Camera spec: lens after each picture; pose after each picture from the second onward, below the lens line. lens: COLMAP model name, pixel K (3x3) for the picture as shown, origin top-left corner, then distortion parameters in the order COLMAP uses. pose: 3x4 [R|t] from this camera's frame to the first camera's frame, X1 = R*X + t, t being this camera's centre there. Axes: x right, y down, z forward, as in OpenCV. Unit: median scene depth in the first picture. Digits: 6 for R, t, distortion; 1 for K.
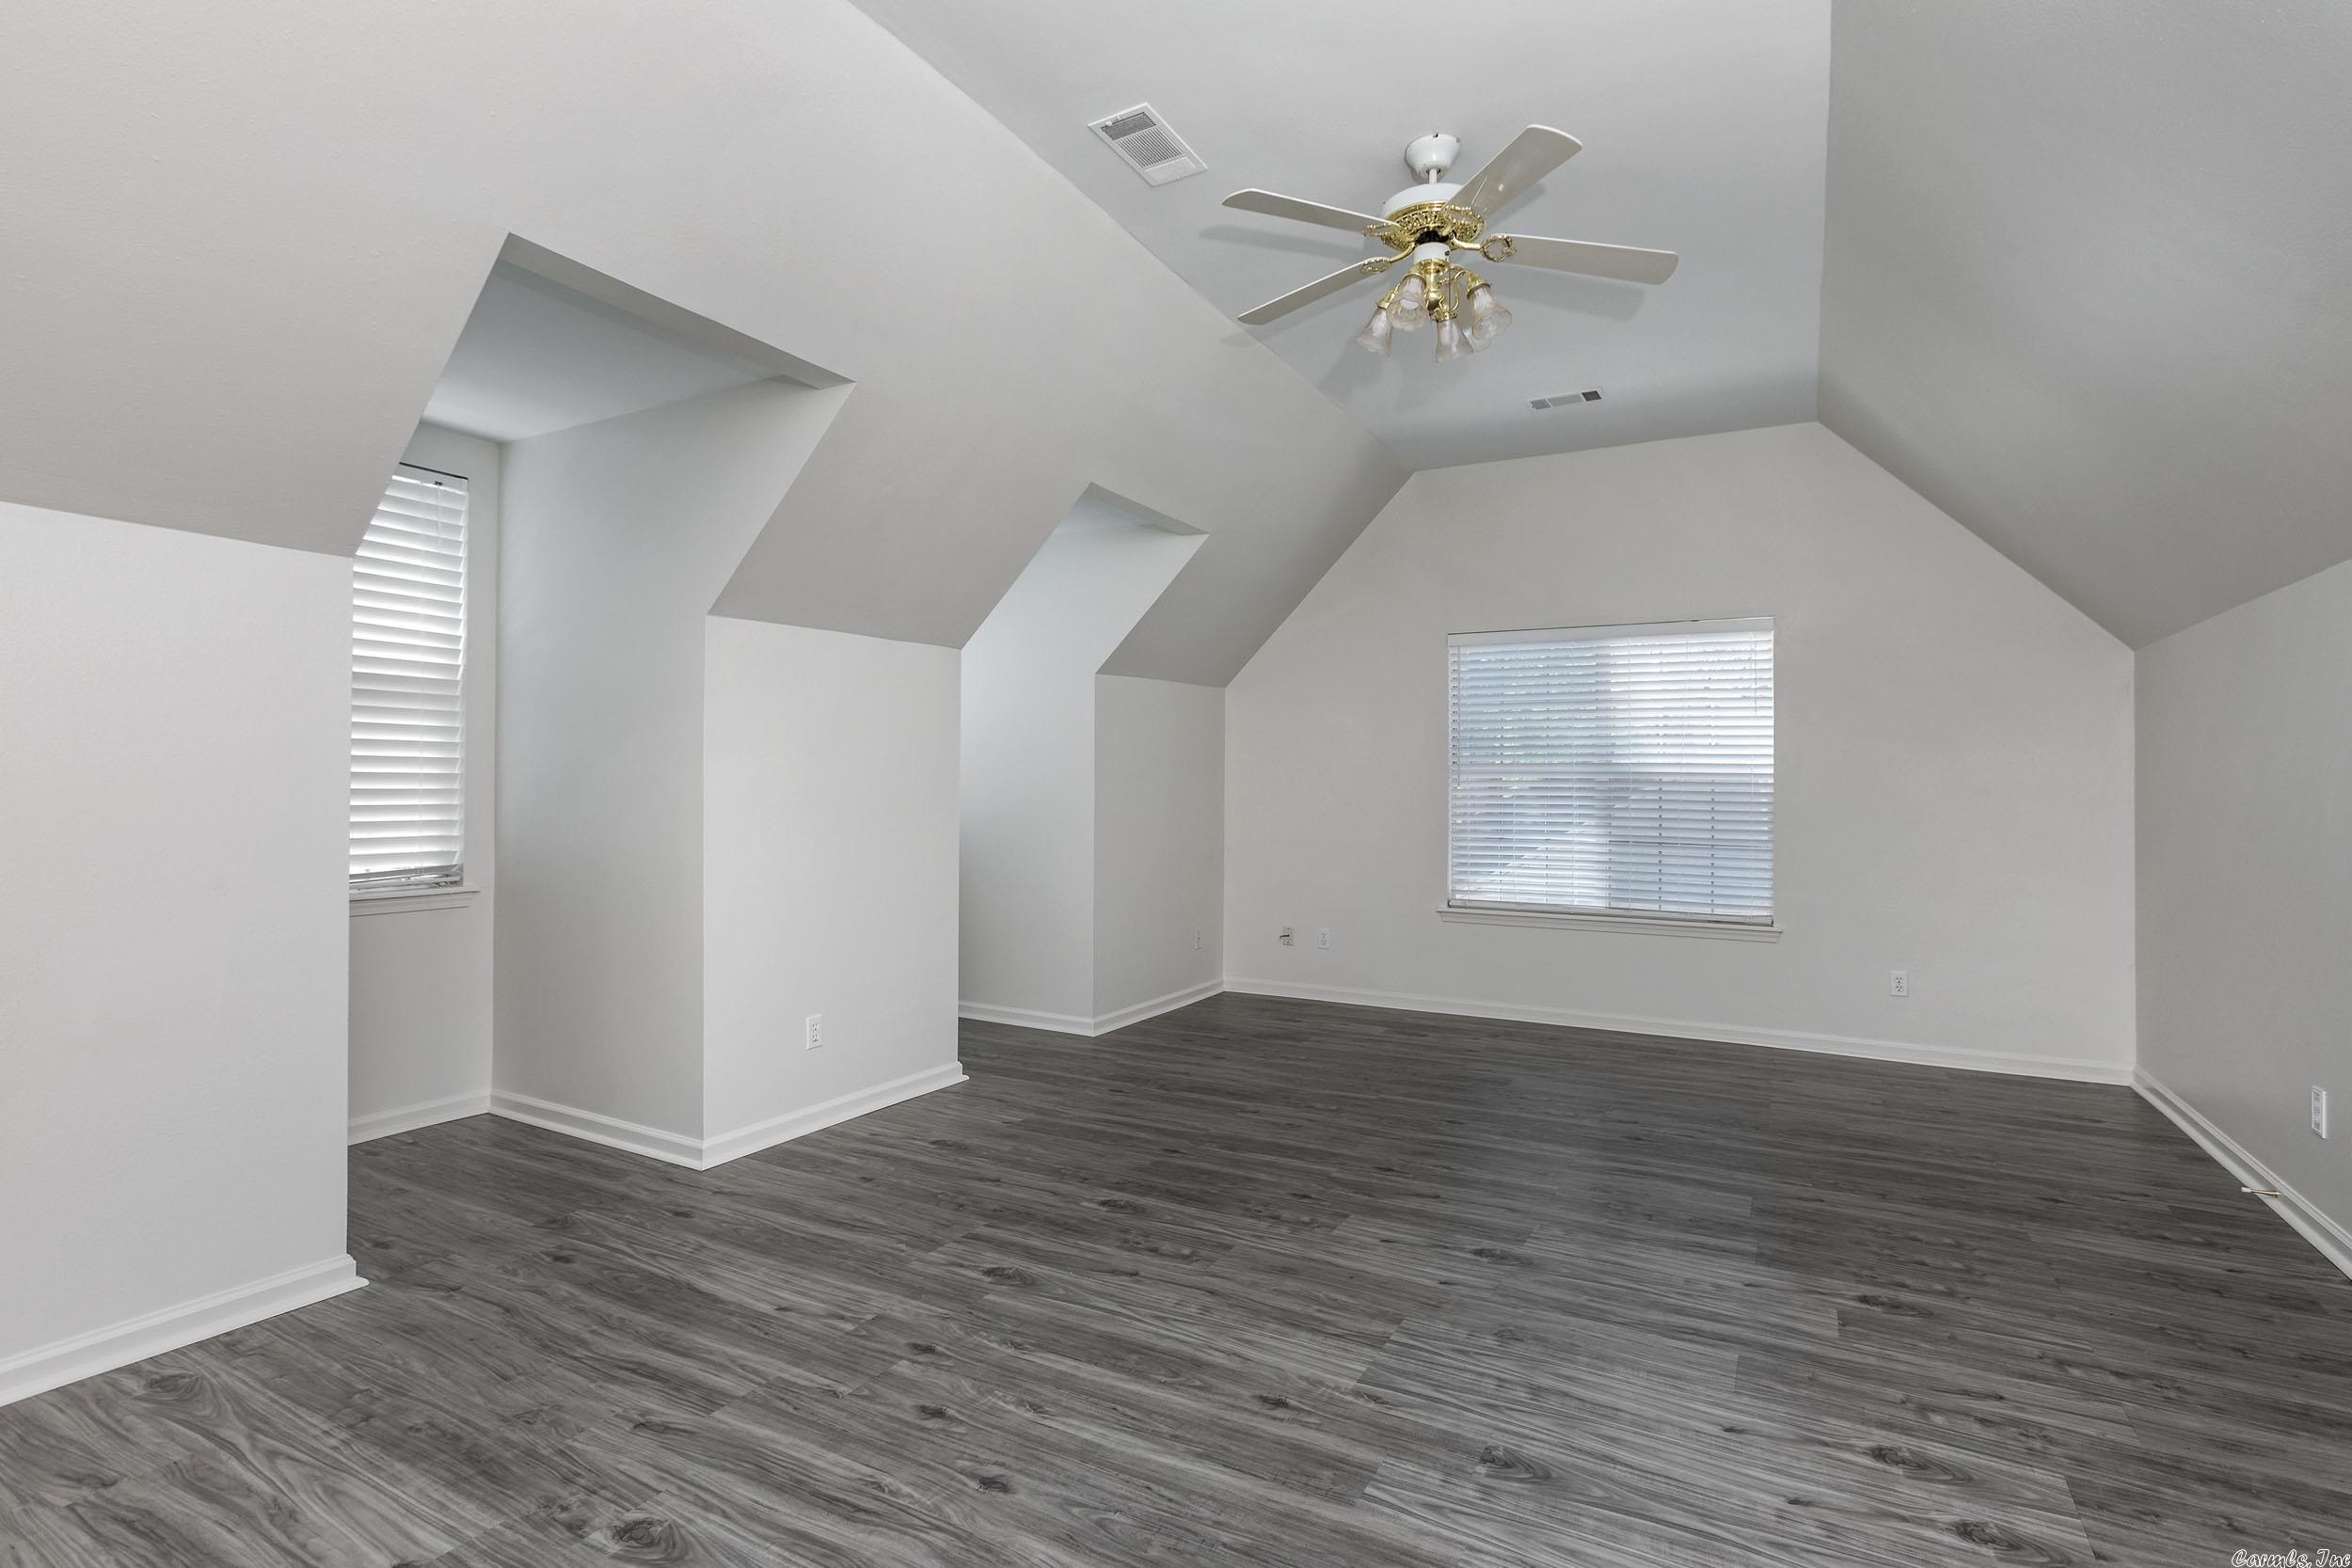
lens RADIAL K [[1111.3, 0, 1181.6], [0, 1111.3, 784.4], [0, 0, 1]] dist [-0.001197, 0.000298]
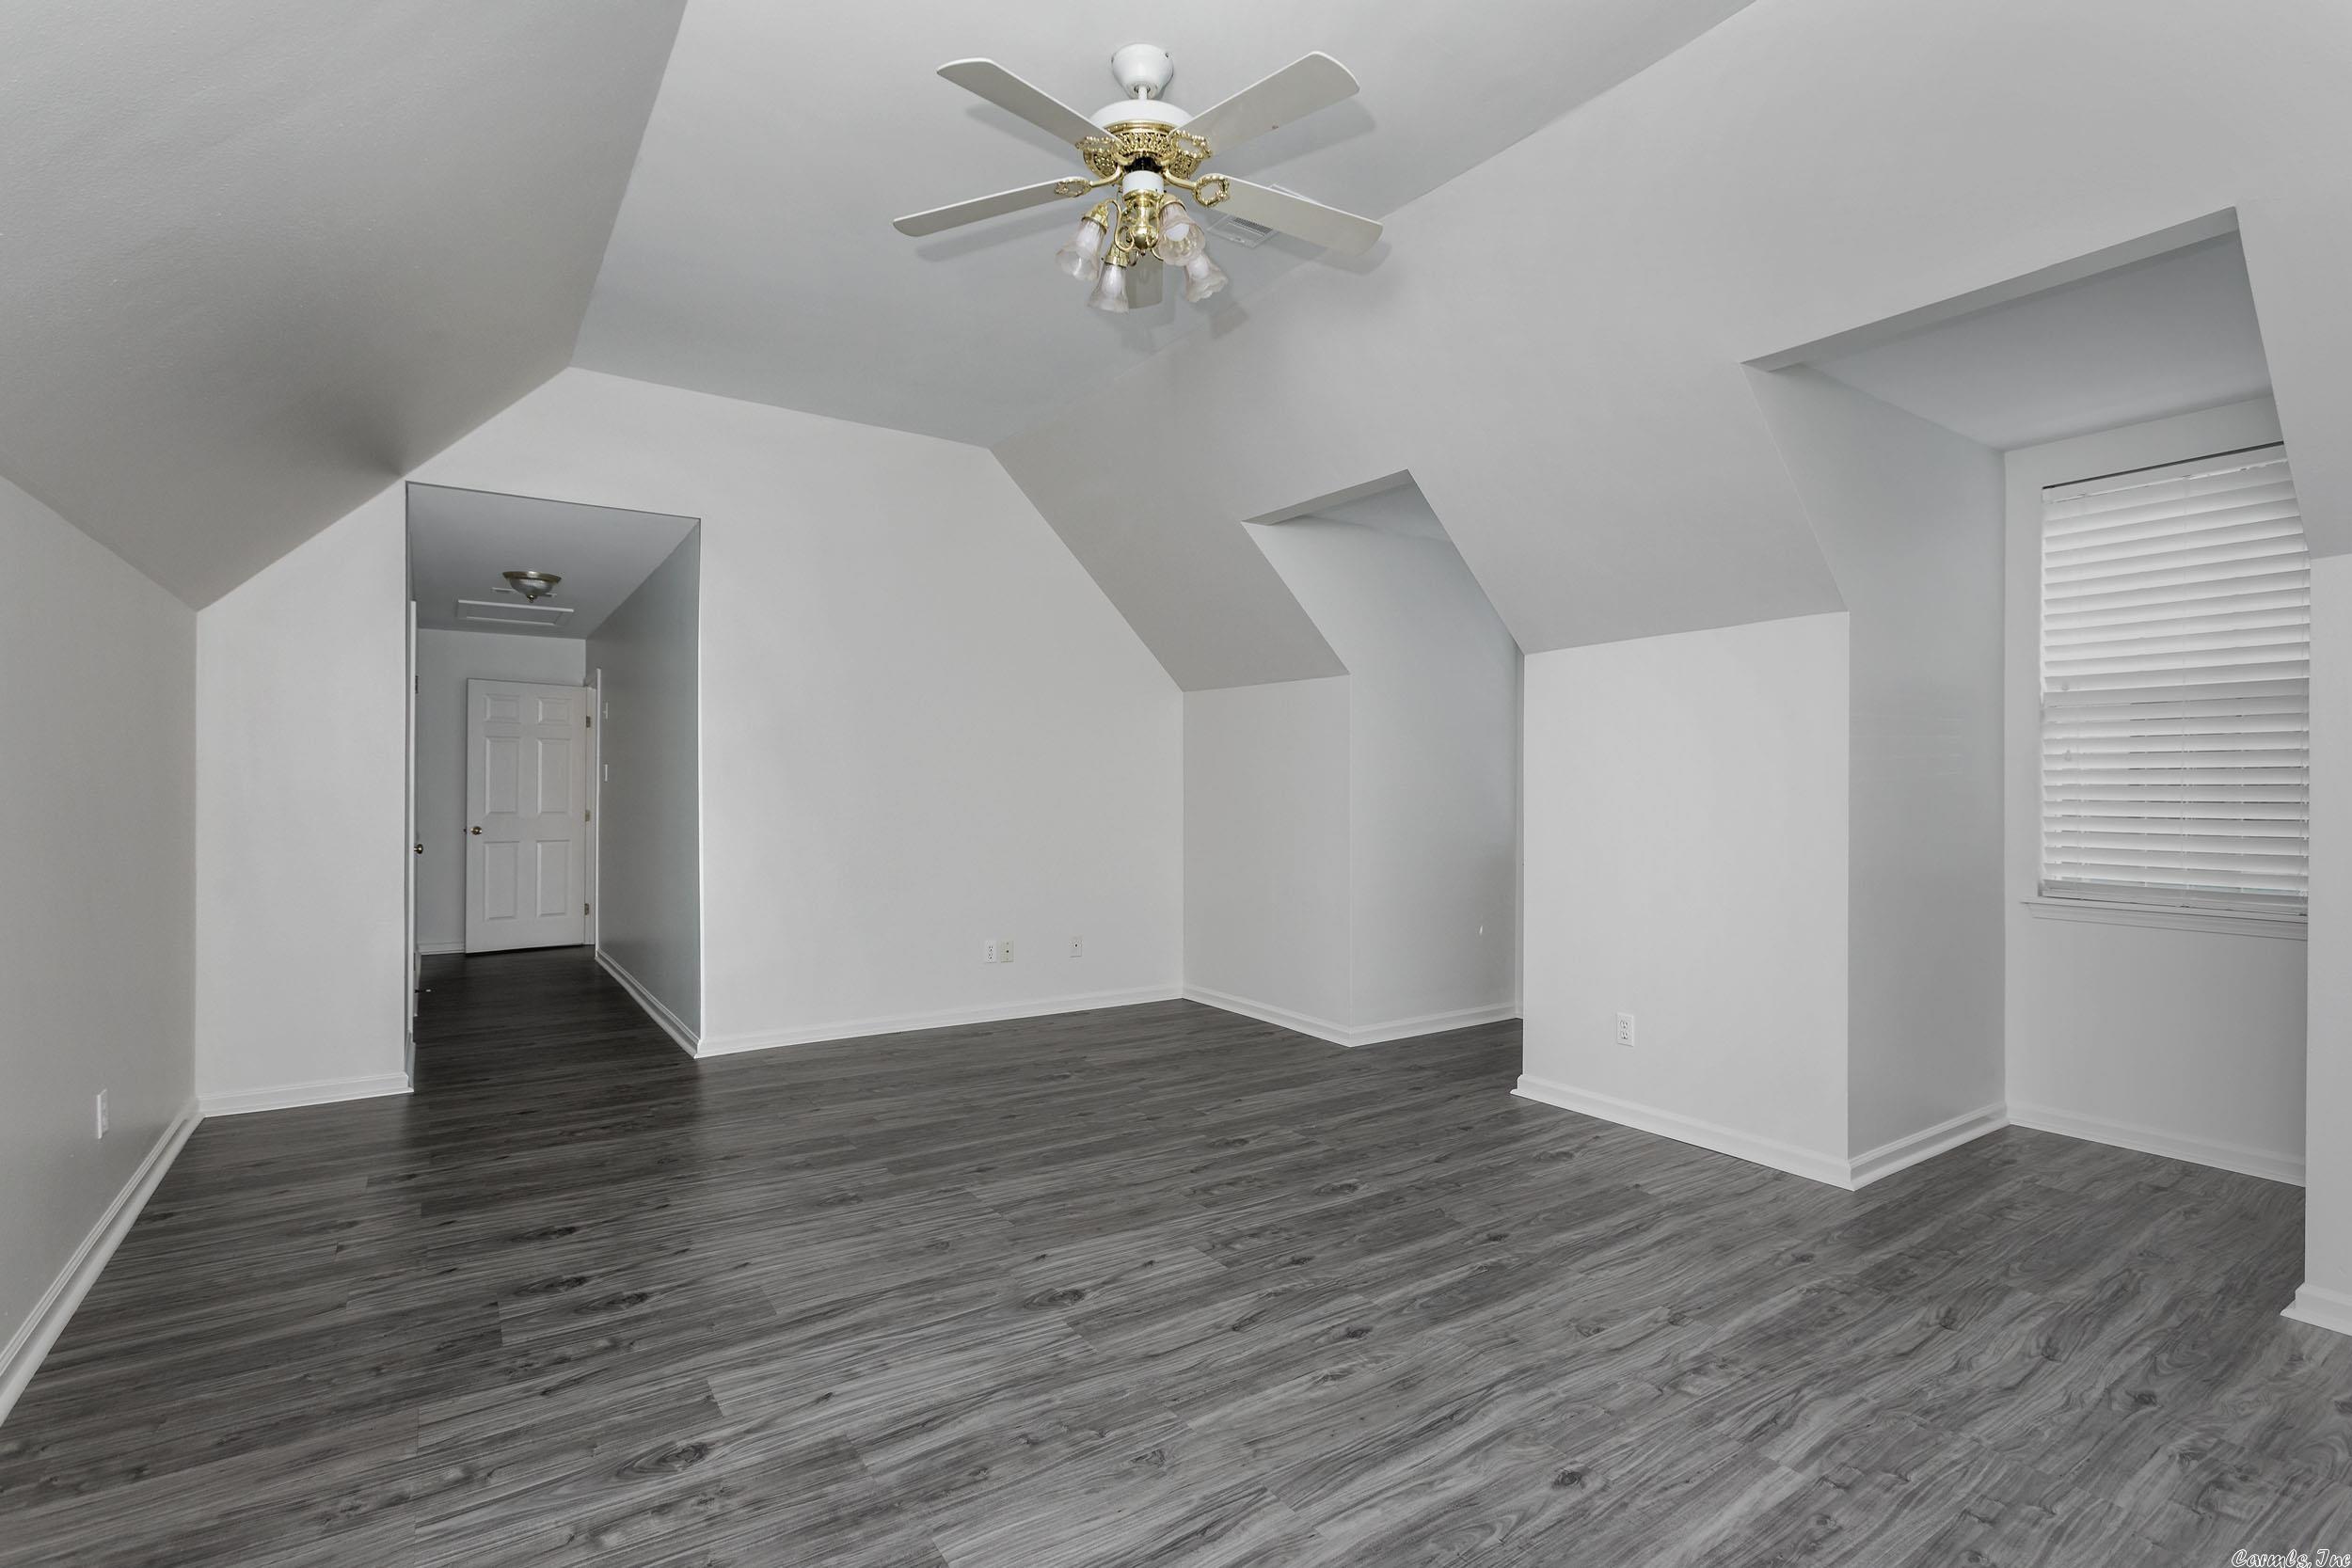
lens RADIAL K [[1111.3, 0, 1177.7], [0, 1111.3, 788.7], [0, 0, 1]] dist [-0.001197, 0.000298]
pose [[-0.452476, -0.010972, -0.891709, 1.125467], [-0.003152, 0.999938, -0.010704, 0.021380], [0.891771, -0.002033, -0.452482, 1.602459]]
